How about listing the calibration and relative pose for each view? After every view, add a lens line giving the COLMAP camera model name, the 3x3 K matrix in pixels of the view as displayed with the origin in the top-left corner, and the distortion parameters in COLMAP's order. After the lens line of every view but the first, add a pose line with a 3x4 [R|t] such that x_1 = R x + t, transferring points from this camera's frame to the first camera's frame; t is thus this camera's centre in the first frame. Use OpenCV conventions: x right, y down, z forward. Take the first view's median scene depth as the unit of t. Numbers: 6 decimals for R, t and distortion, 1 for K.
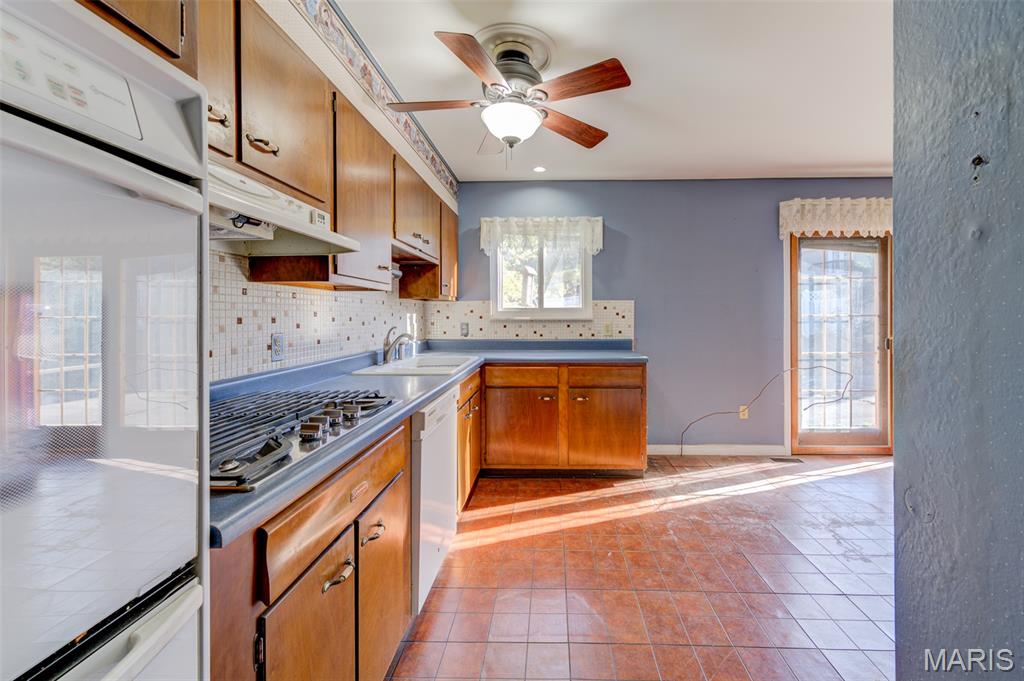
lens RADIAL K [[409.4, 0, 538.9], [0, 409.4, 313.5], [0, 0, 1]] dist [0.001209, 0.000067]
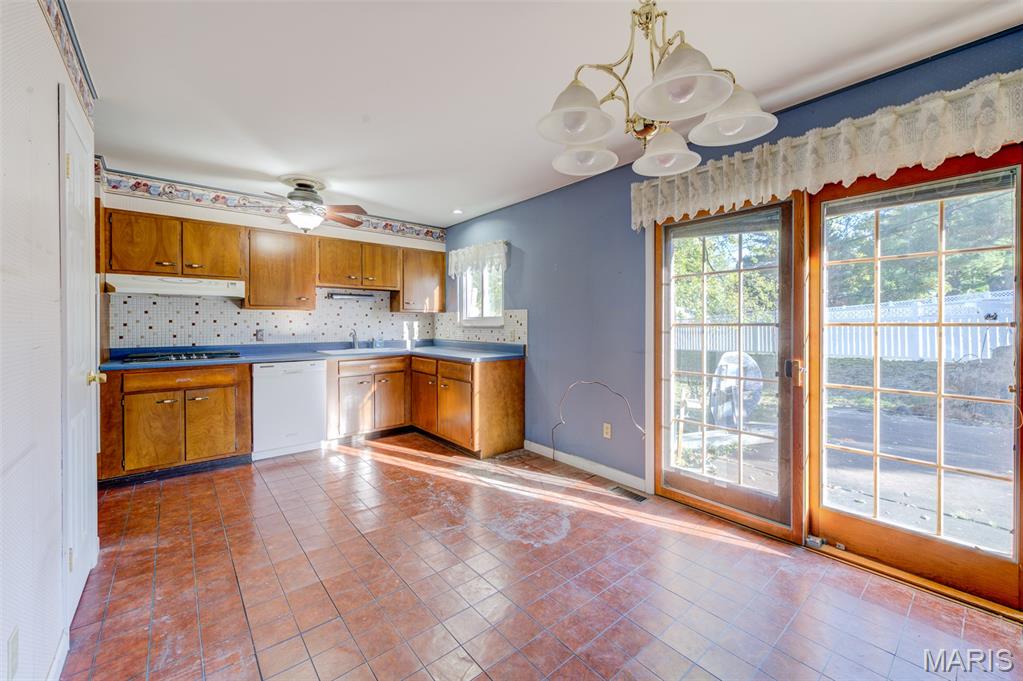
lens RADIAL K [[405.0, 0, 511.1], [0, 405.0, 325.2], [0, 0, 1]] dist [0.001631, 0.000073]
pose [[0.661226, 0.006808, -0.750156, 1.094525], [0.000230, 0.999957, 0.009278, 0.000311], [0.750187, -0.006307, 0.661196, 0.267564]]
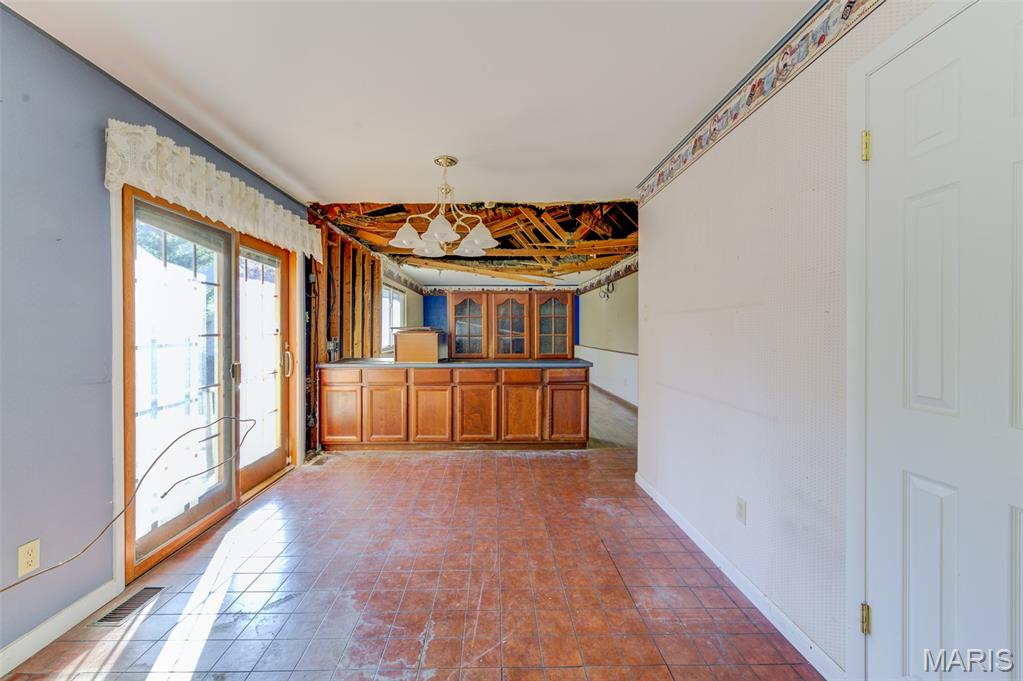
lens RADIAL K [[405.6, 0, 509.9], [0, 405.6, 333.2], [0, 0, 1]] dist [-0.018066, 0.000012]
pose [[-0.072605, 0.001402, 0.997360, 0.050744], [-0.003620, 0.999992, -0.001670, 0.002135], [-0.997354, -0.003732, -0.072600, 0.555586]]
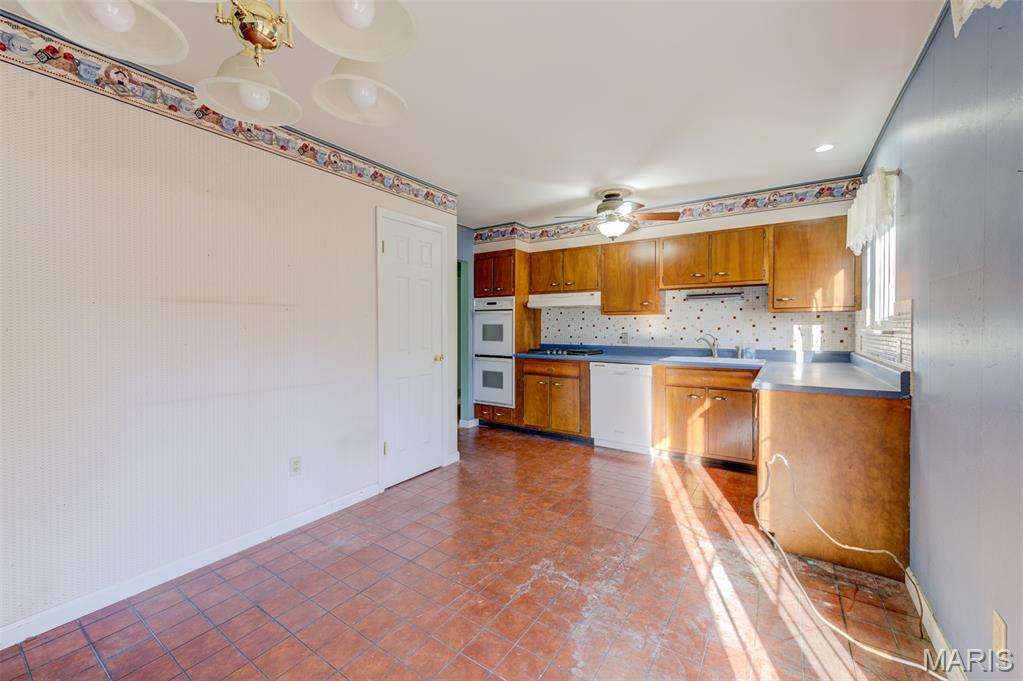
lens RADIAL K [[397.8, 0, 507.3], [0, 397.8, 332.5], [0, 0, 1]] dist [0.000491, -0.000082]
pose [[-0.539319, 0.013695, -0.841990, 1.016141], [0.003342, 0.999895, 0.014123, 0.002599], [0.842095, 0.004803, -0.539308, 0.898227]]
